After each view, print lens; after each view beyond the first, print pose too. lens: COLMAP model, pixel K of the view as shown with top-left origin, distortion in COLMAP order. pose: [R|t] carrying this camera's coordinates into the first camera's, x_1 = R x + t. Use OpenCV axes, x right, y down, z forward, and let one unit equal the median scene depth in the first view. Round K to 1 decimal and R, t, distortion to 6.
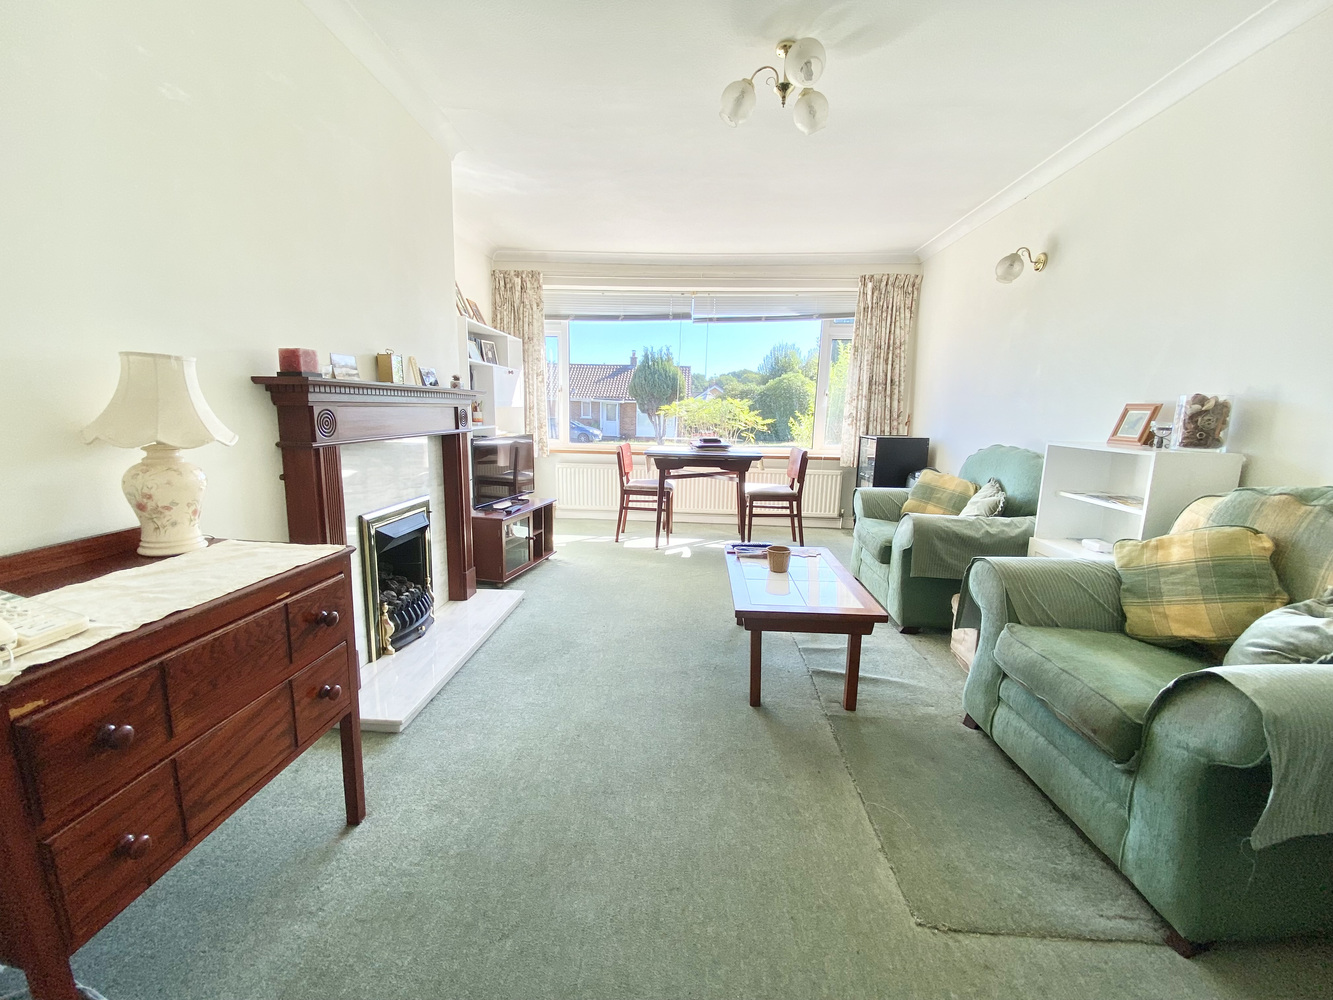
lens RADIAL K [[538.5, 0, 668.2], [0, 538.5, 496.9], [0, 0, 1]] dist [0.016327, -0.018471]
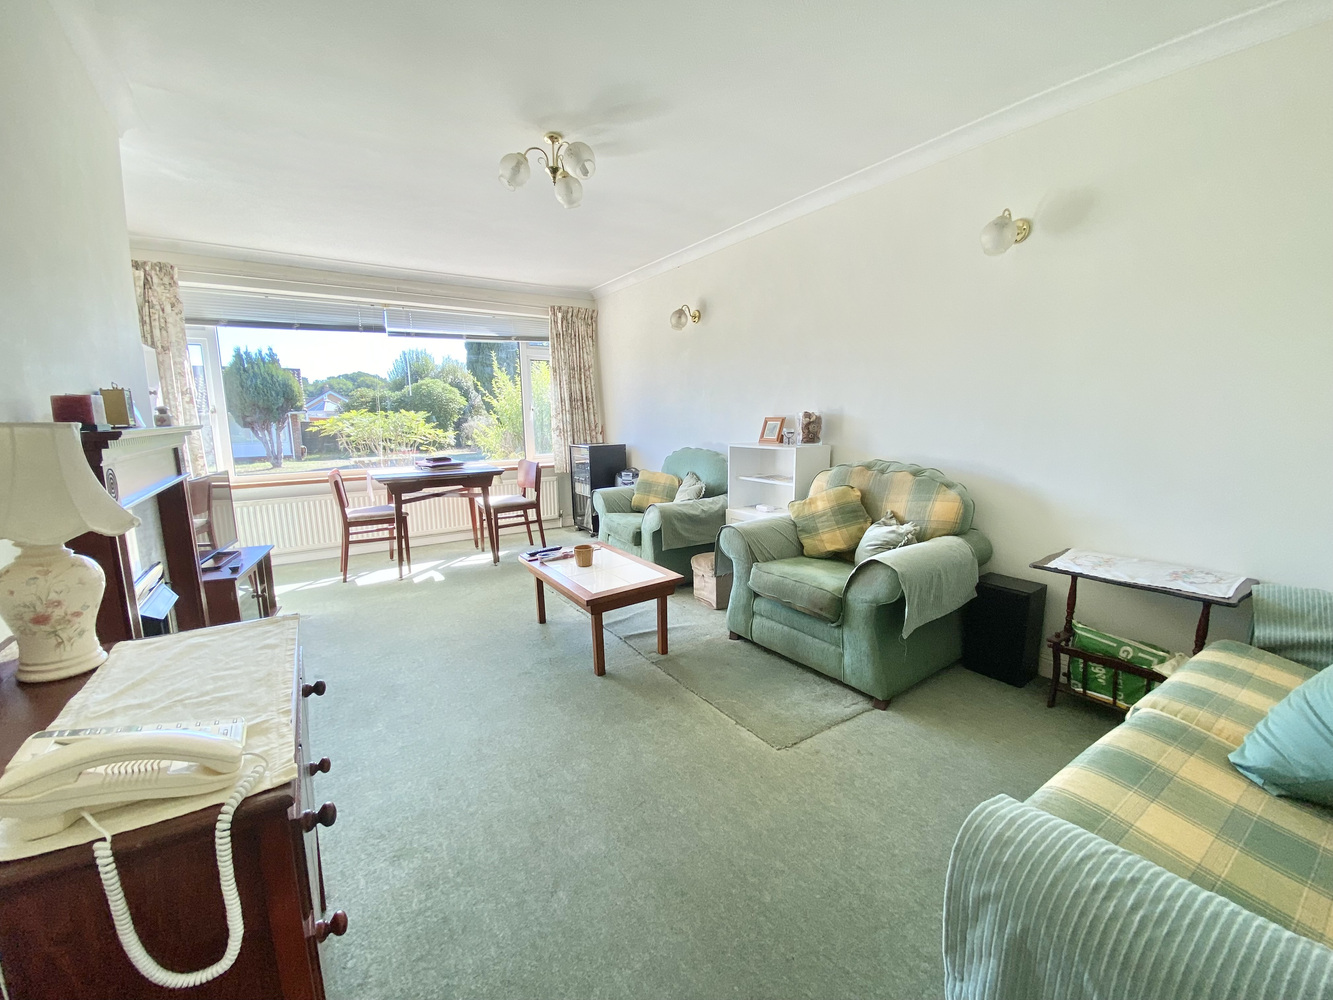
lens RADIAL K [[532.9, 0, 663.3], [0, 532.9, 493.7], [0, 0, 1]] dist [0.056201, -0.041825]
pose [[0.799597, -0.120734, 0.588276, -0.337015], [0.128693, 0.991274, 0.028521, -0.032897], [-0.586586, 0.052902, 0.808157, -0.078806]]
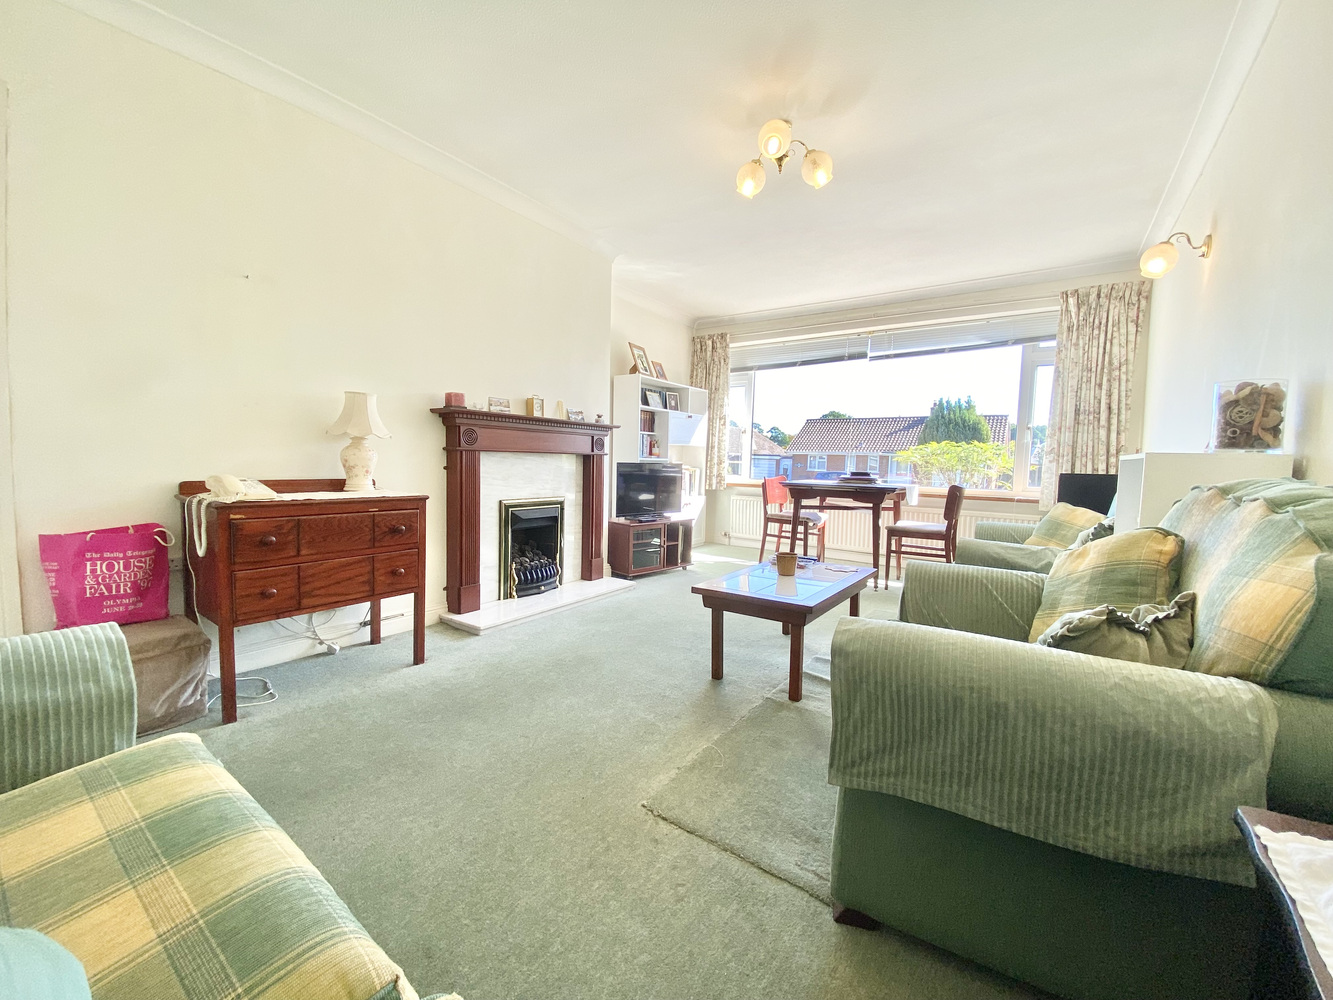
lens RADIAL K [[539.0, 0, 669.7], [0, 539.0, 496.6], [0, 0, 1]] dist [0.039975, -0.043792]
pose [[0.852453, 0.035615, -0.521590, 0.565062], [-0.091580, 0.992424, -0.081907, 0.092692], [0.514721, 0.117589, 0.849256, -0.053898]]
